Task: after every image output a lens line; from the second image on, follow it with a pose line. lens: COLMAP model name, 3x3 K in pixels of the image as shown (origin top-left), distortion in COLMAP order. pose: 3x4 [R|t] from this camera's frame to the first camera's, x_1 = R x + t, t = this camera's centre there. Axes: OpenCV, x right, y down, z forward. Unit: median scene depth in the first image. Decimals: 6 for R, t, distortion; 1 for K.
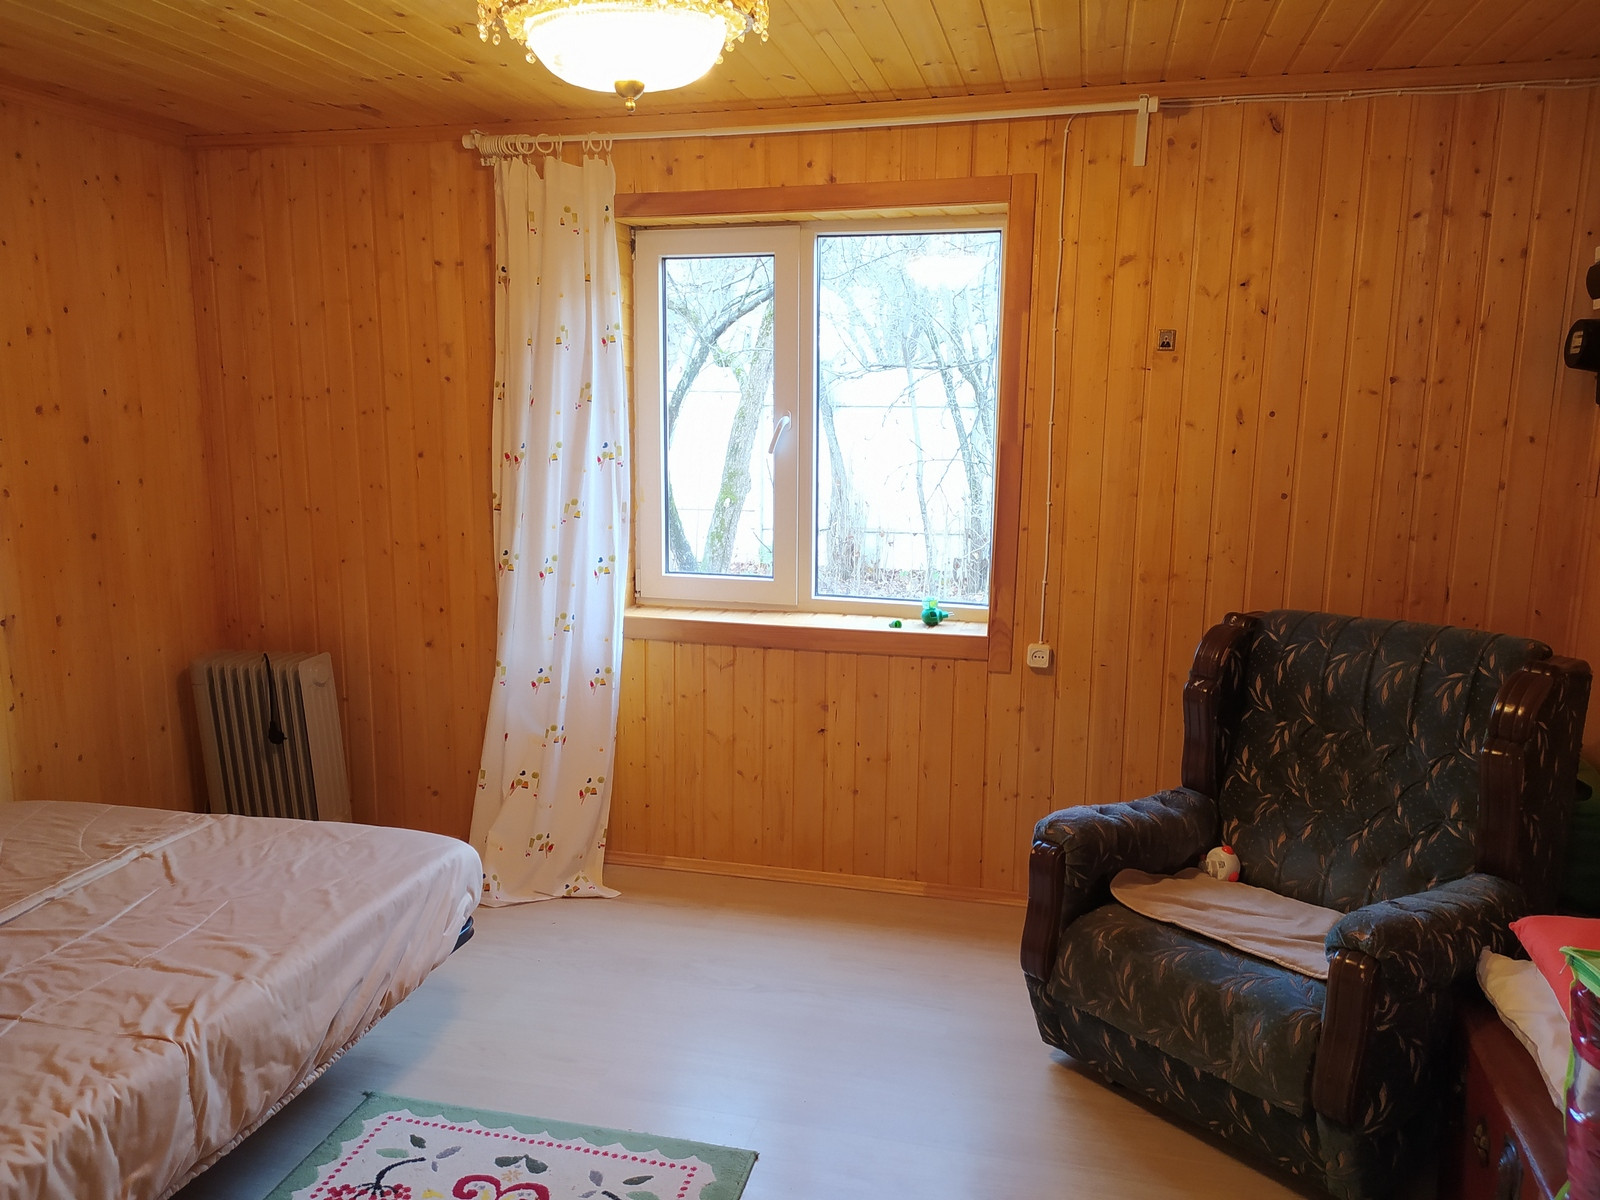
lens RADIAL K [[1178.7, 0, 799.4], [0, 1178.7, 599.3], [0, 0, 1]] dist [0.044270, -0.050591]
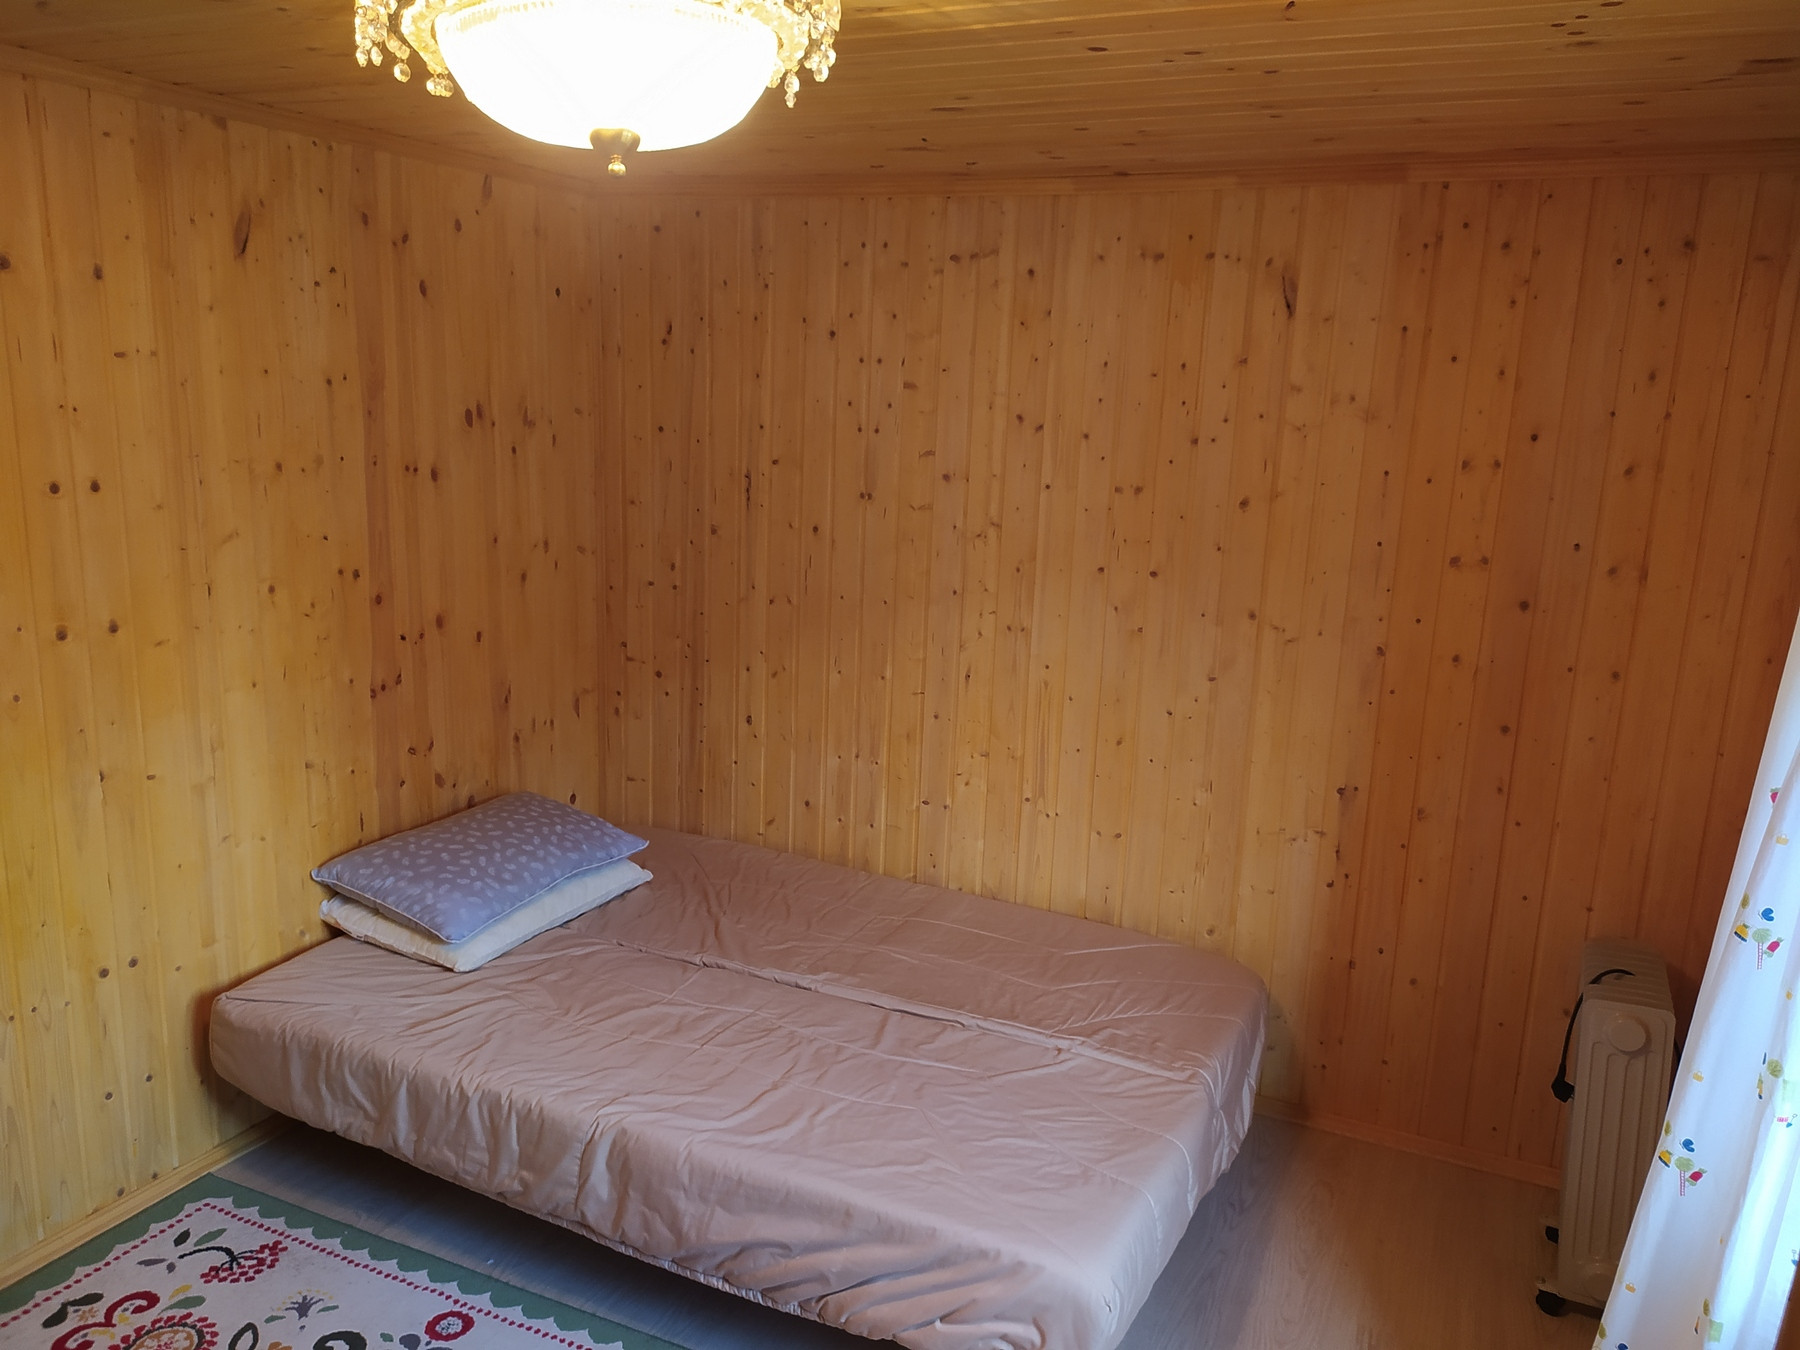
lens RADIAL K [[1326.1, 0, 899.2], [0, 1326.1, 679.0], [0, 0, 1]] dist [0.044270, -0.050591]
pose [[-0.183685, 0.189105, -0.964624, 0.431340], [-0.206752, 0.951936, 0.225988, -0.279885], [0.960996, 0.240949, -0.135758, 1.038690]]
